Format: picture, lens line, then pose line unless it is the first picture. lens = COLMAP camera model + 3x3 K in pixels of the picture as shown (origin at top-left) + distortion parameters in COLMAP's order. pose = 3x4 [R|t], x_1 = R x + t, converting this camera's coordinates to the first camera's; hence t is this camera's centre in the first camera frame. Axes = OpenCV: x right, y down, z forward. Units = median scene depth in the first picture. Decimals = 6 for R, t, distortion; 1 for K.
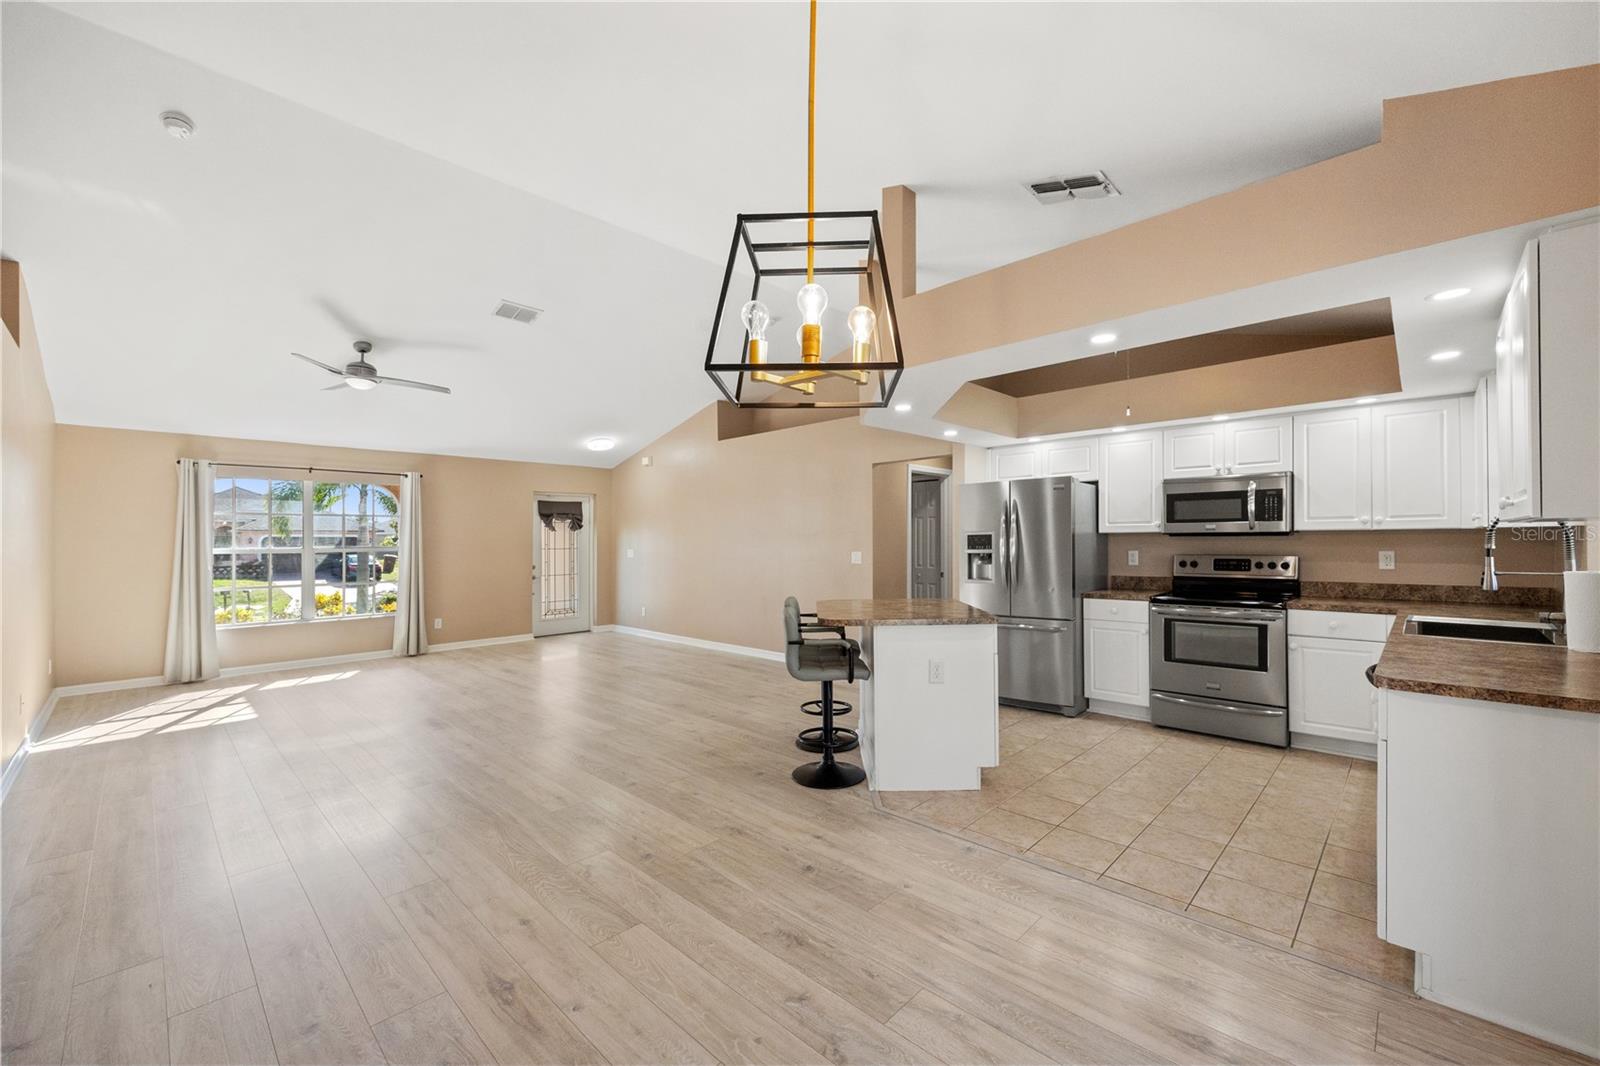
lens RADIAL K [[642.7, 0, 807.7], [0, 642.7, 538.1], [0, 0, 1]] dist [-0.000143, -0.000019]
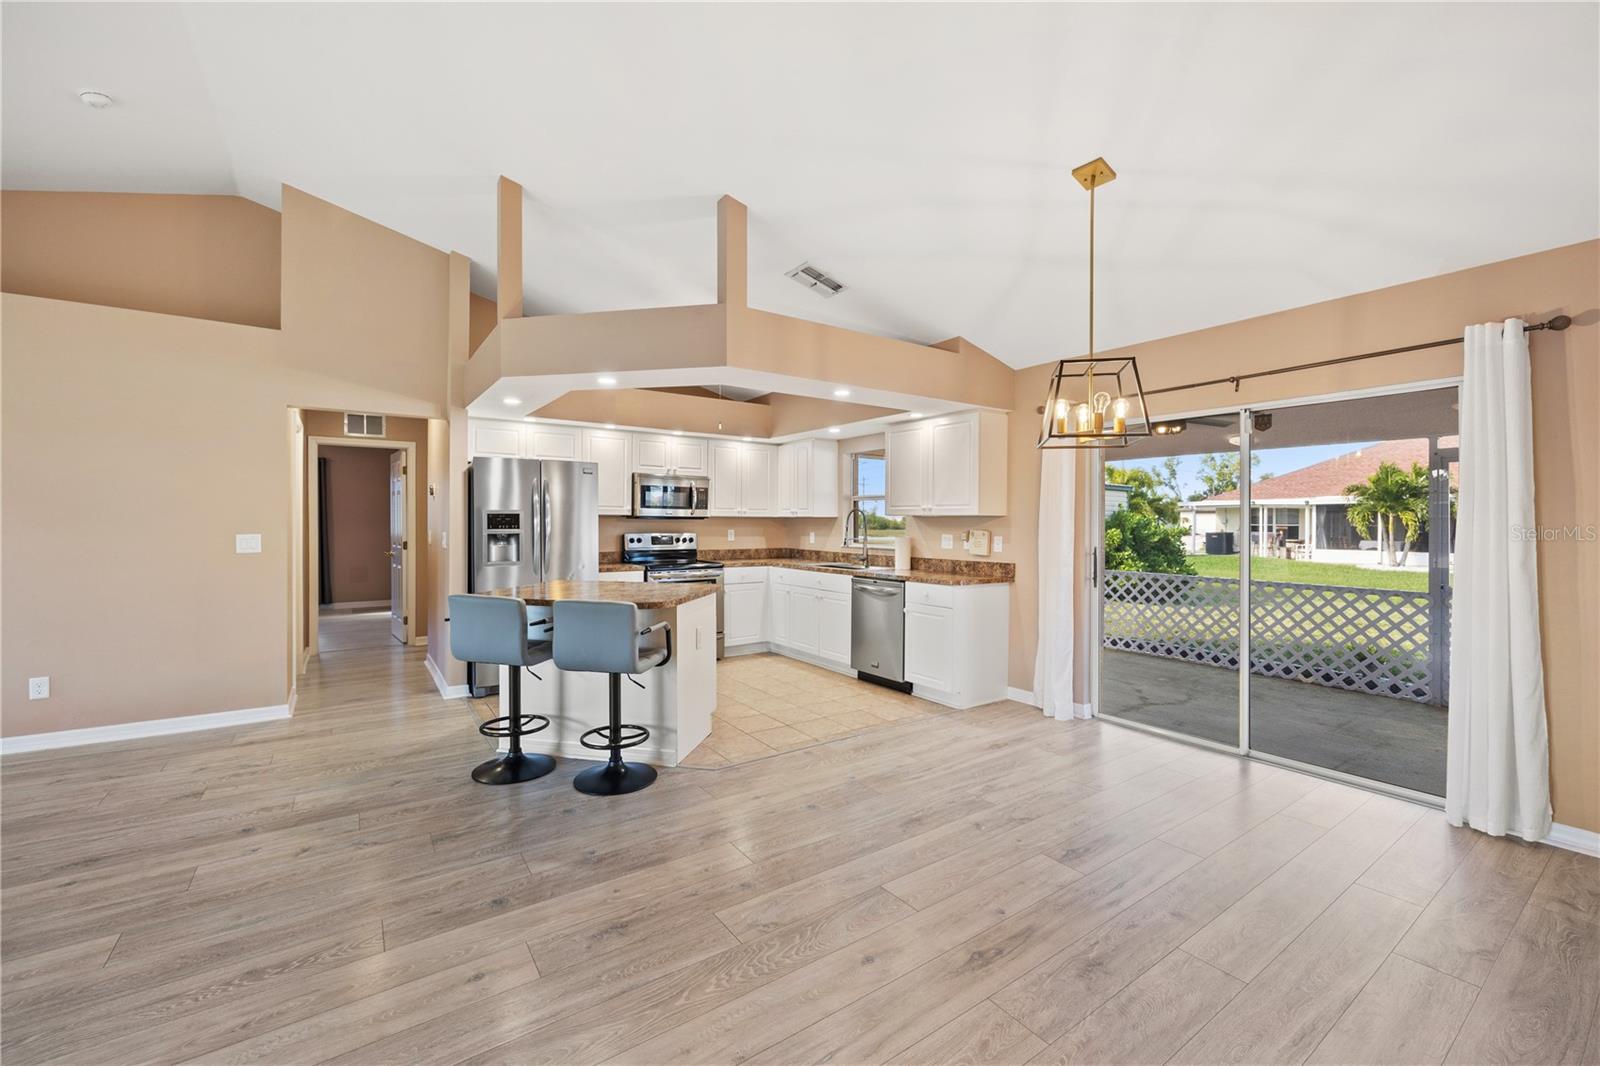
lens RADIAL K [[647.1, 0, 799.3], [0, 647.1, 526.0], [0, 0, 1]] dist [-0.002090, -0.000091]
pose [[0.197275, 0.003969, 0.980340, -0.614148], [-0.011736, 0.999930, -0.001686, 0.010133], [-0.980278, -0.011173, 0.197308, 0.435808]]
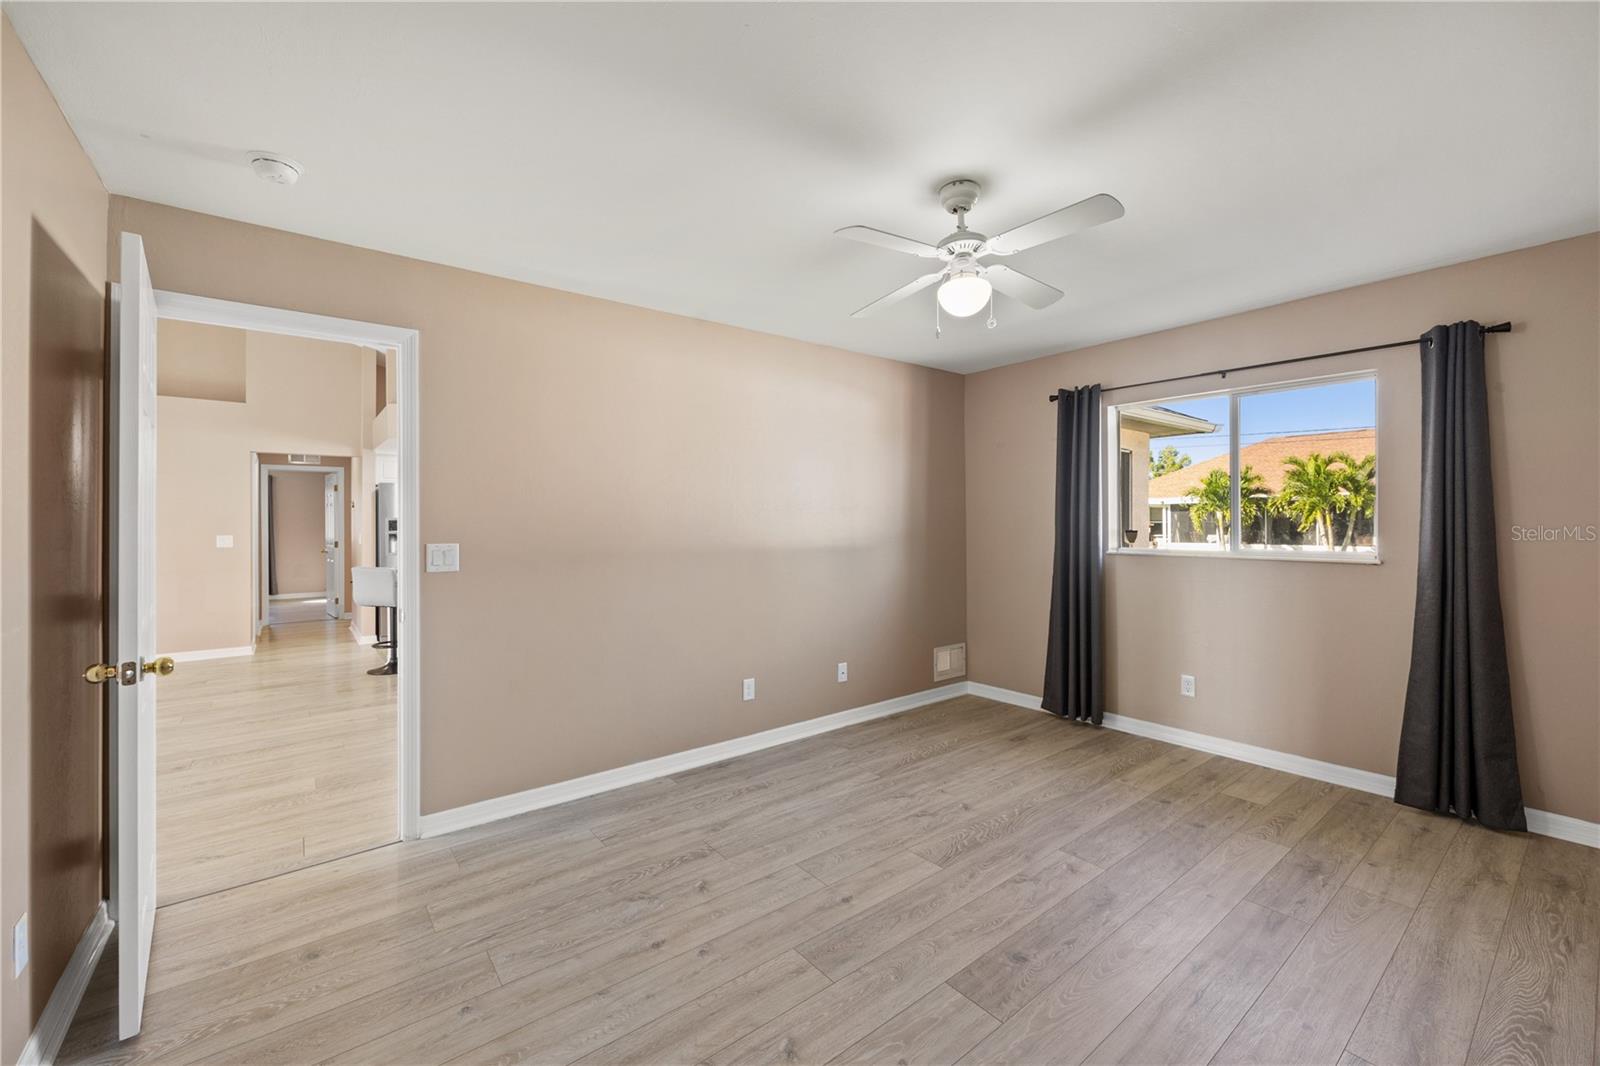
lens RADIAL K [[649.2, 0, 805.4], [0, 649.2, 519.3], [0, 0, 1]] dist [0.001298, 0.000050]
pose [[0.137755, 0.014594, 0.990359, -1.097788], [-0.000161, 0.999892, -0.014712, 0.014282], [-0.990466, 0.001868, 0.137742, -0.067261]]
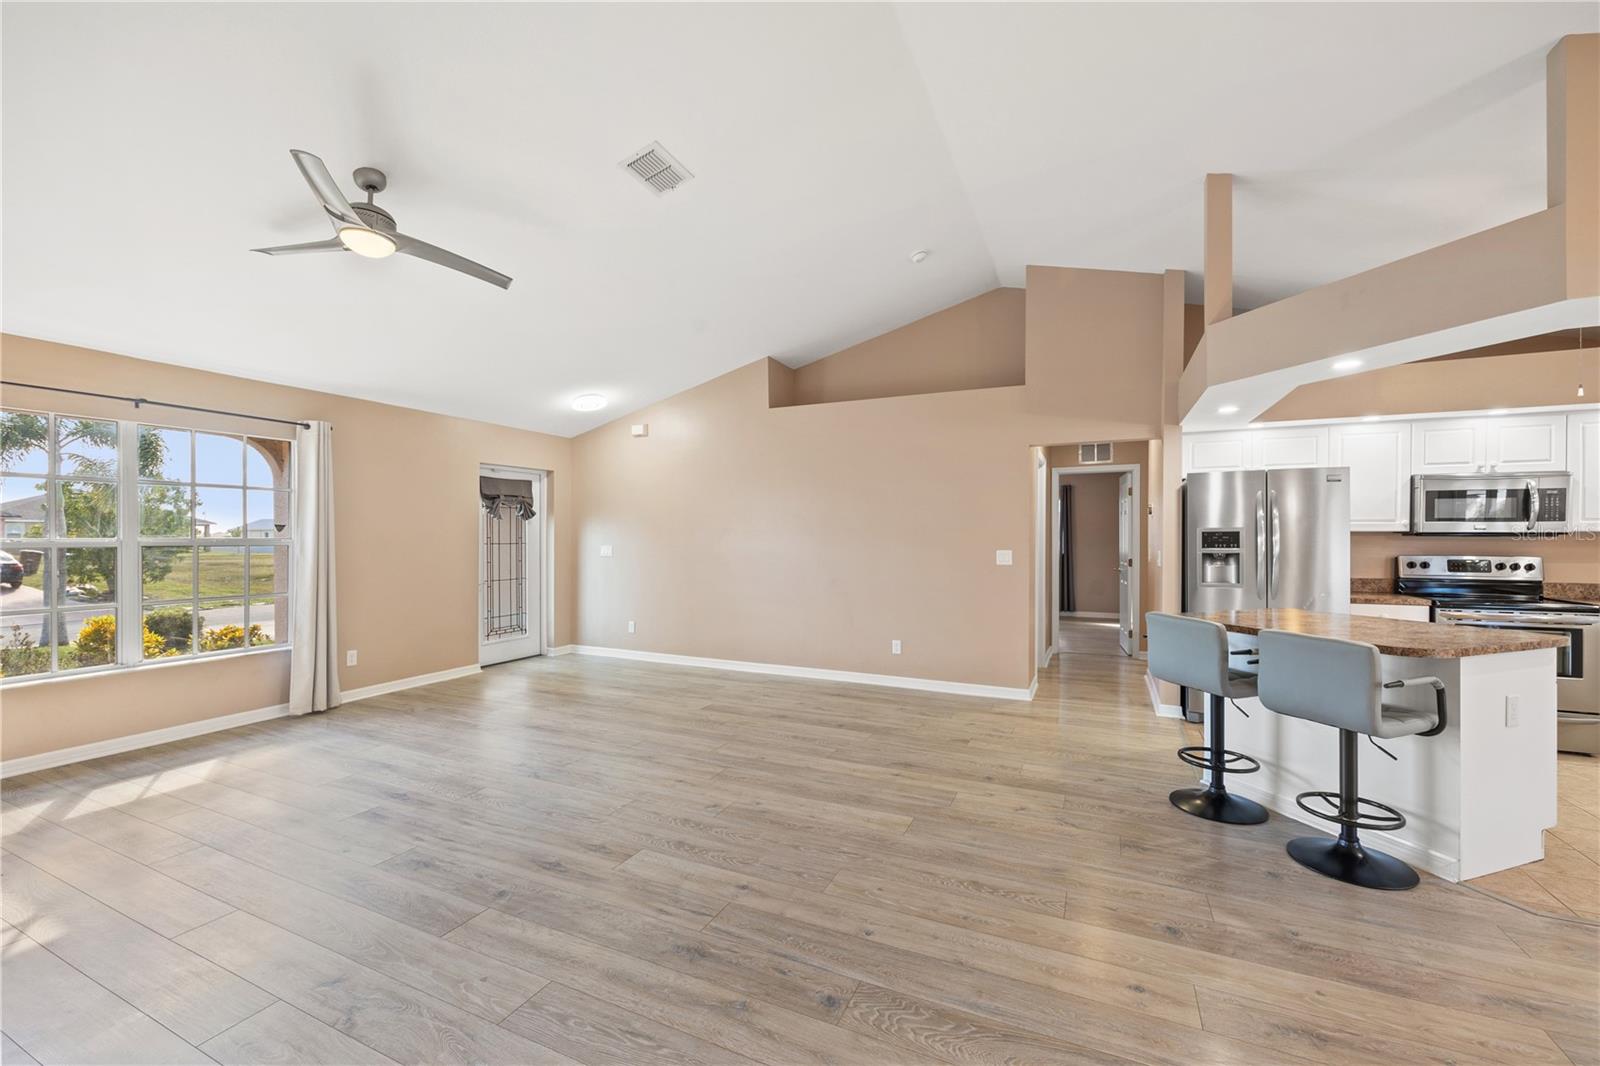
lens RADIAL K [[645.1, 0, 802.9], [0, 645.1, 544.0], [0, 0, 1]] dist [-0.001197, -0.000059]
pose [[0.946166, 0.007676, 0.323591, -0.593833], [-0.011987, 0.999864, 0.011333, 0.009216], [-0.323460, -0.014602, 0.946129, 0.396817]]
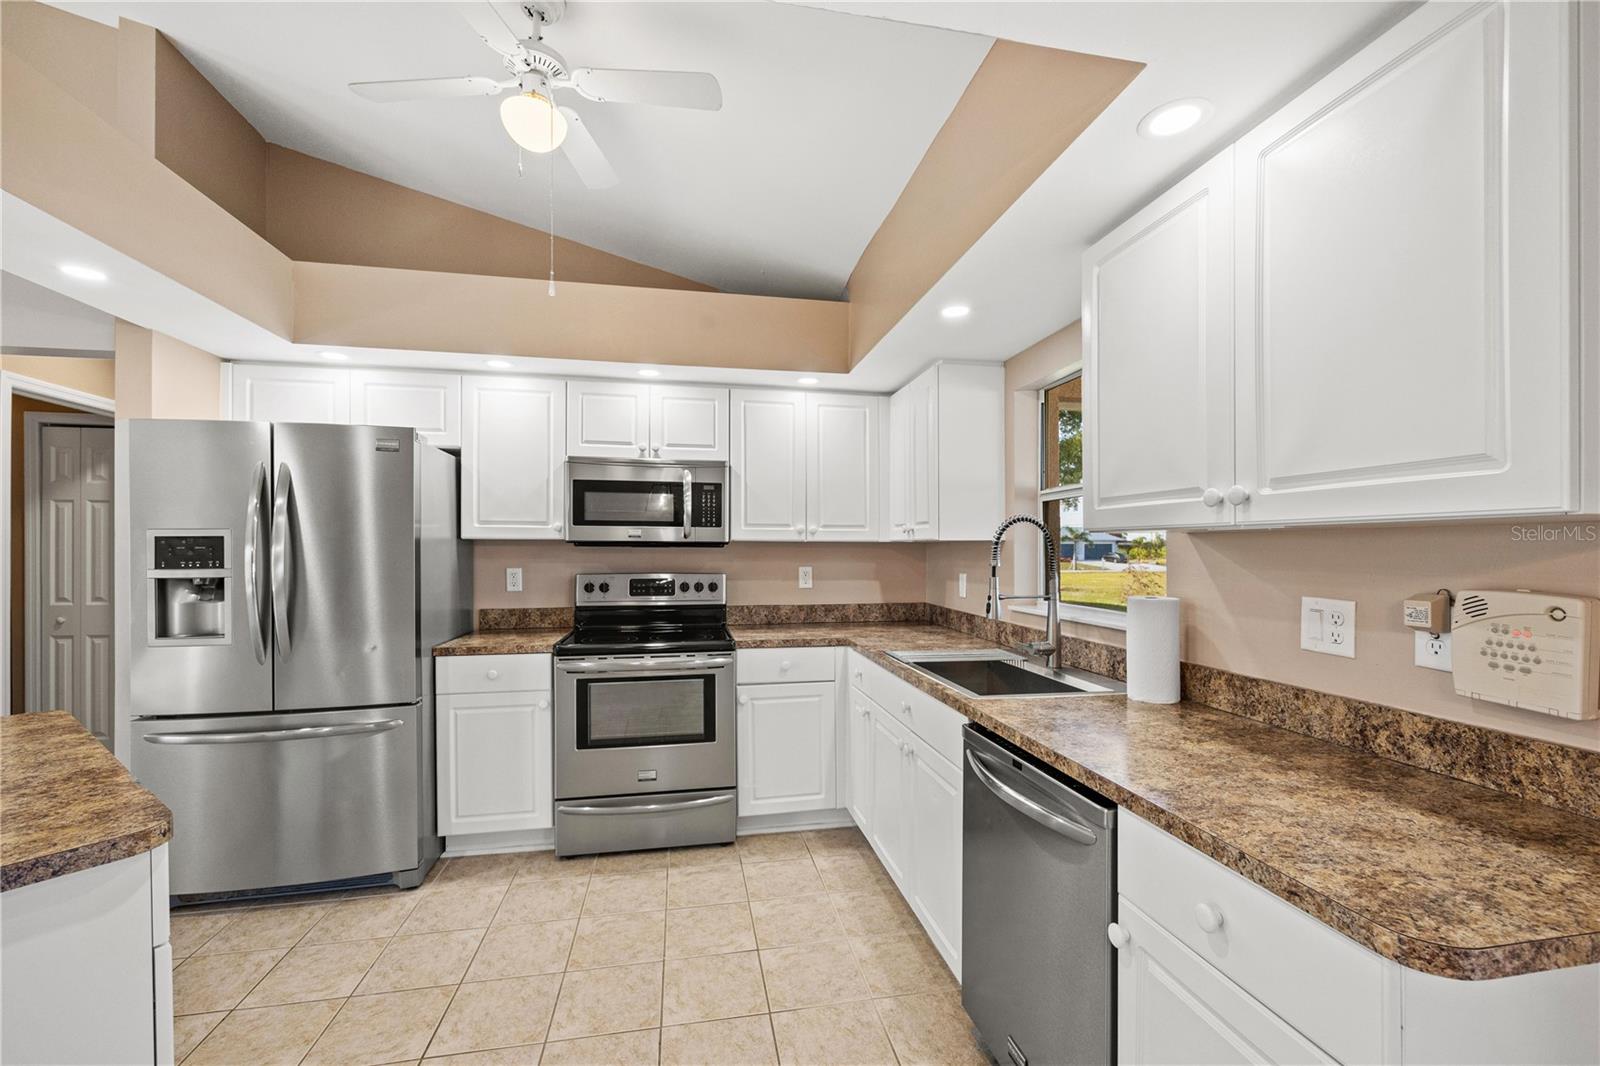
lens RADIAL K [[660.8, 0, 804.5], [0, 660.8, 561.9], [0, 0, 1]] dist [-0.000435, 0.000037]
pose [[0.582236, -0.004477, 0.813008, 0.156835], [-0.011216, 0.999845, 0.013538, 0.001549], [-0.812942, -0.017001, 0.582096, 0.424739]]
